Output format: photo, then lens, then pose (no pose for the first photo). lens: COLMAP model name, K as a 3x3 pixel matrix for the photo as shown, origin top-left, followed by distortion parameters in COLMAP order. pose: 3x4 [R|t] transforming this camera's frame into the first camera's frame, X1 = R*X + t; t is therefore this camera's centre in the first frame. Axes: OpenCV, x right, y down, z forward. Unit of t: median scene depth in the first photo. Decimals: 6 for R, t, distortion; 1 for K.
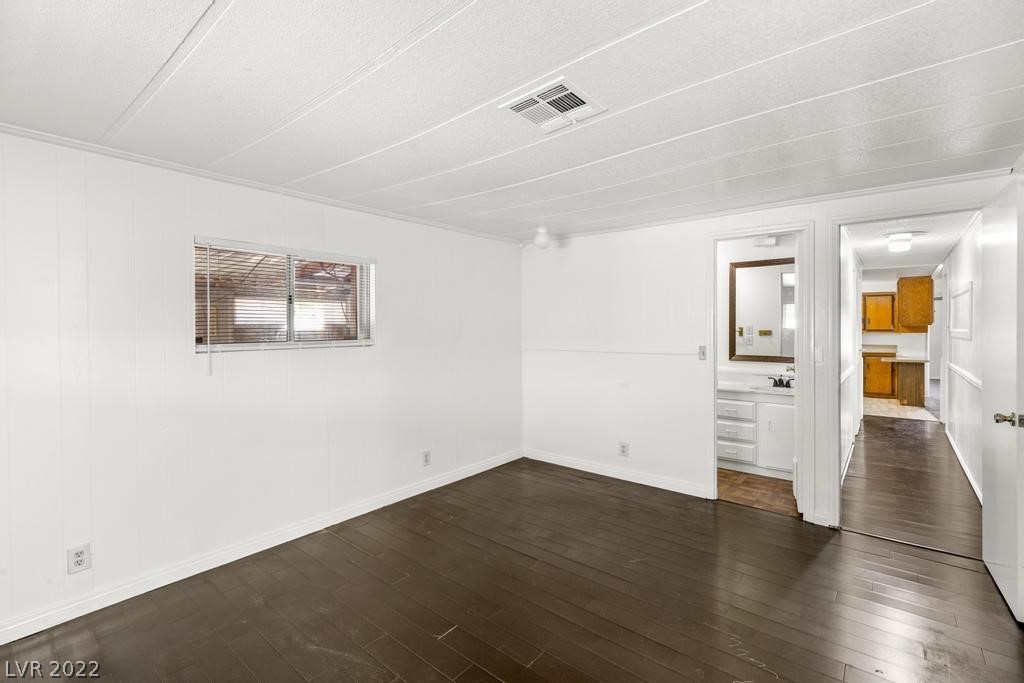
lens RADIAL K [[452.0, 0, 513.4], [0, 452.0, 331.1], [0, 0, 1]] dist [-0.001380, -0.000323]
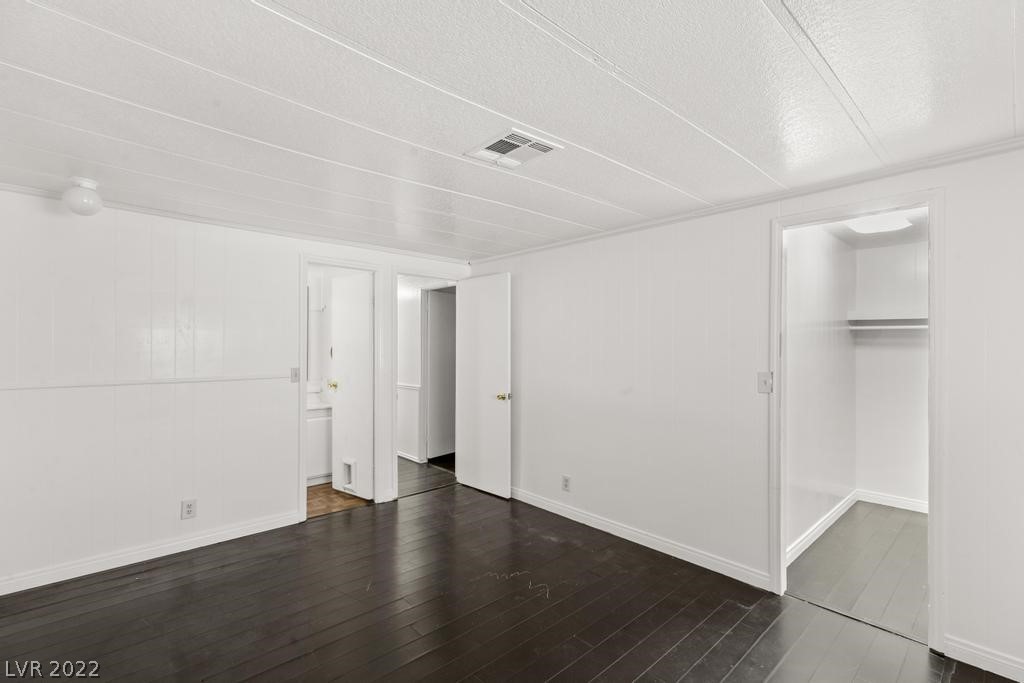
lens RADIAL K [[456.8, 0, 507.9], [0, 456.8, 341.5], [0, 0, 1]] dist [0.001958, 0.000532]
pose [[0.135753, 0.016425, 0.990606, -0.504432], [-0.002607, 0.999865, -0.016221, -0.008647], [-0.990739, -0.000381, 0.135778, 0.417257]]
